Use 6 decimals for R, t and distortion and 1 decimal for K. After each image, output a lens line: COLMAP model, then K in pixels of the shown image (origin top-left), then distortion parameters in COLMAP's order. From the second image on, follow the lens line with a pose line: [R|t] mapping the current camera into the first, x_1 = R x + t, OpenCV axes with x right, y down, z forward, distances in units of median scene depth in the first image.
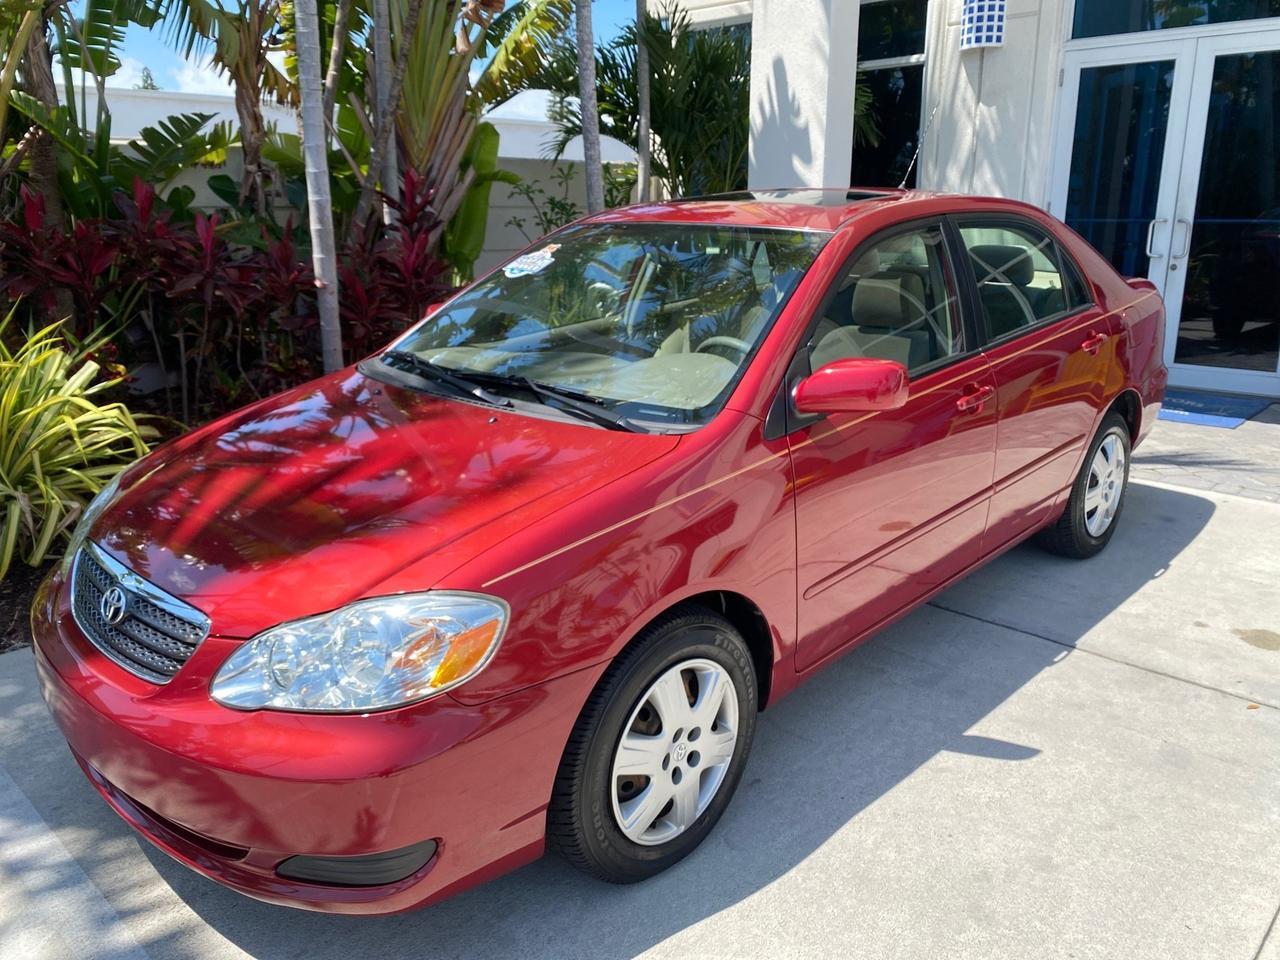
lens RADIAL K [[984.7, 0, 633.7], [0, 984.7, 465.9], [0, 0, 1]] dist [0.012679, -0.015386]
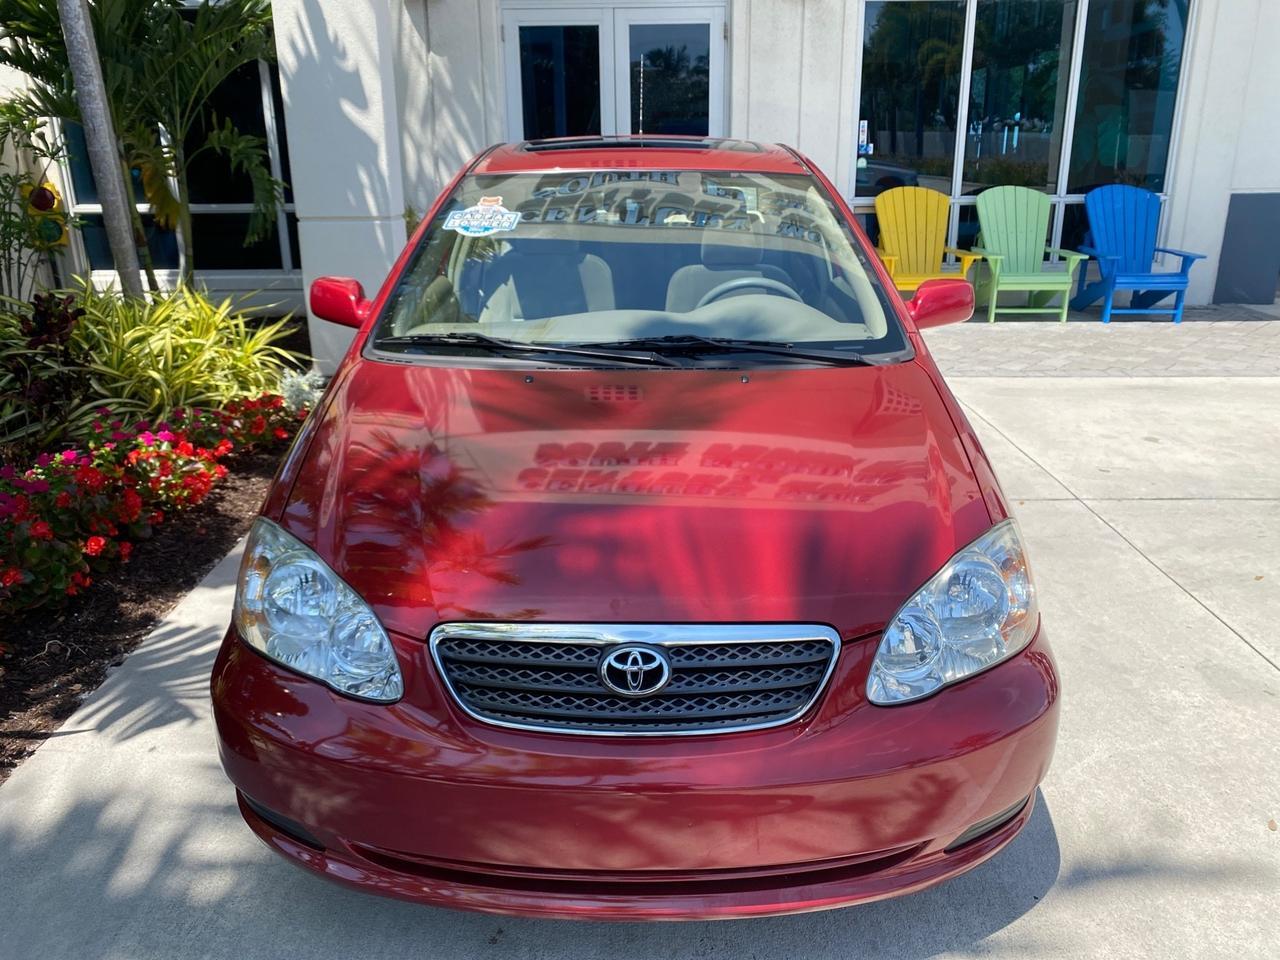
lens RADIAL K [[984.7, 0, 636.6], [0, 984.7, 472.1], [0, 0, 1]] dist [0.012679, -0.015386]
pose [[0.724056, -0.214708, 0.655471, -0.329475], [0.181587, 0.976129, 0.119156, -0.033221], [-0.665408, 0.032750, 0.745761, 0.140961]]
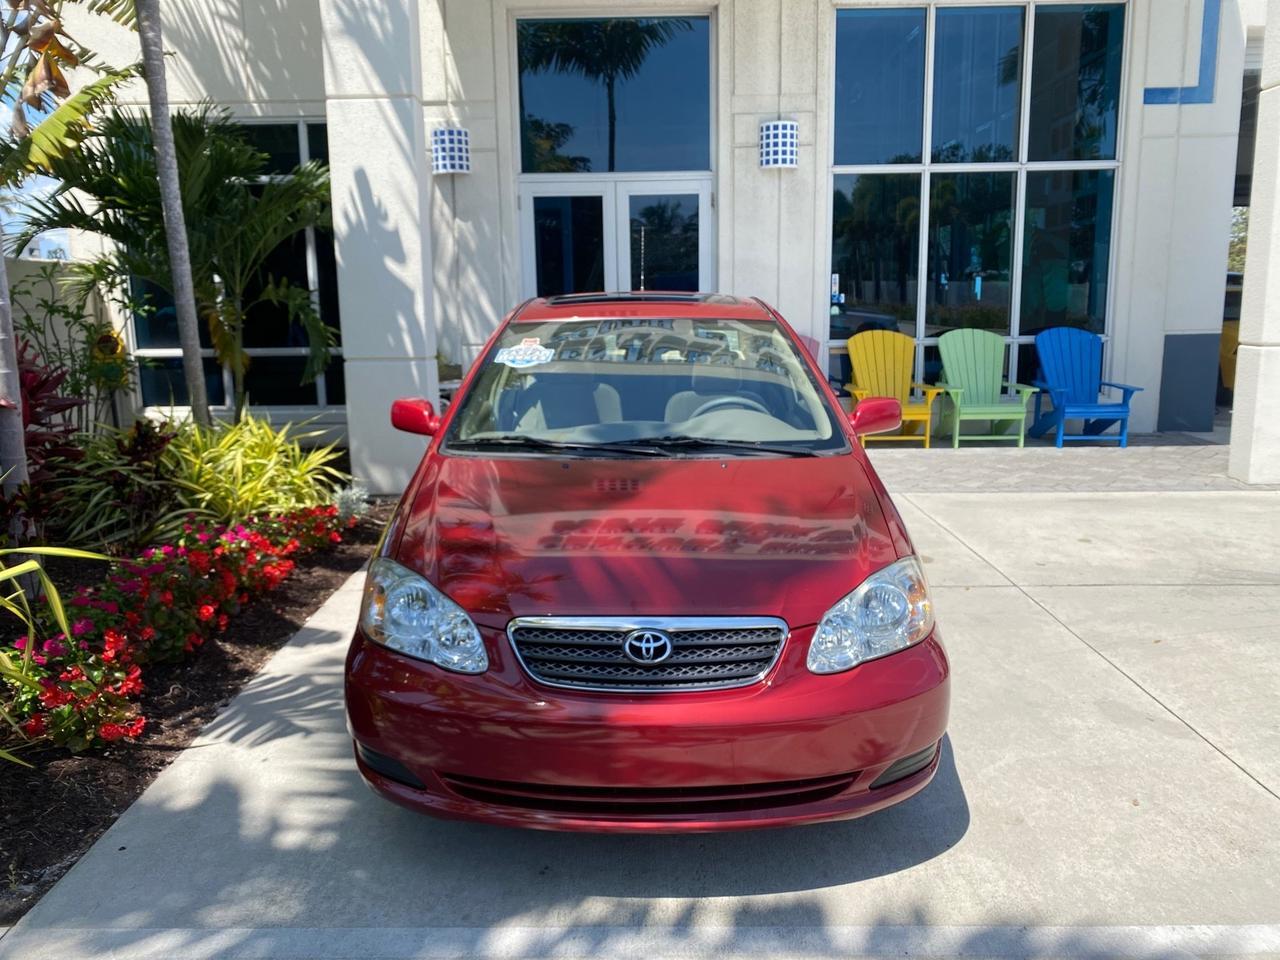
lens RADIAL K [[984.7, 0, 629.8], [0, 984.7, 474.3], [0, 0, 1]] dist [0.012679, -0.015386]
pose [[0.725554, -0.125430, 0.676638, -0.424430], [0.186317, 0.982331, -0.017688, -0.011926], [-0.662464, 0.138903, 0.736103, 0.052166]]
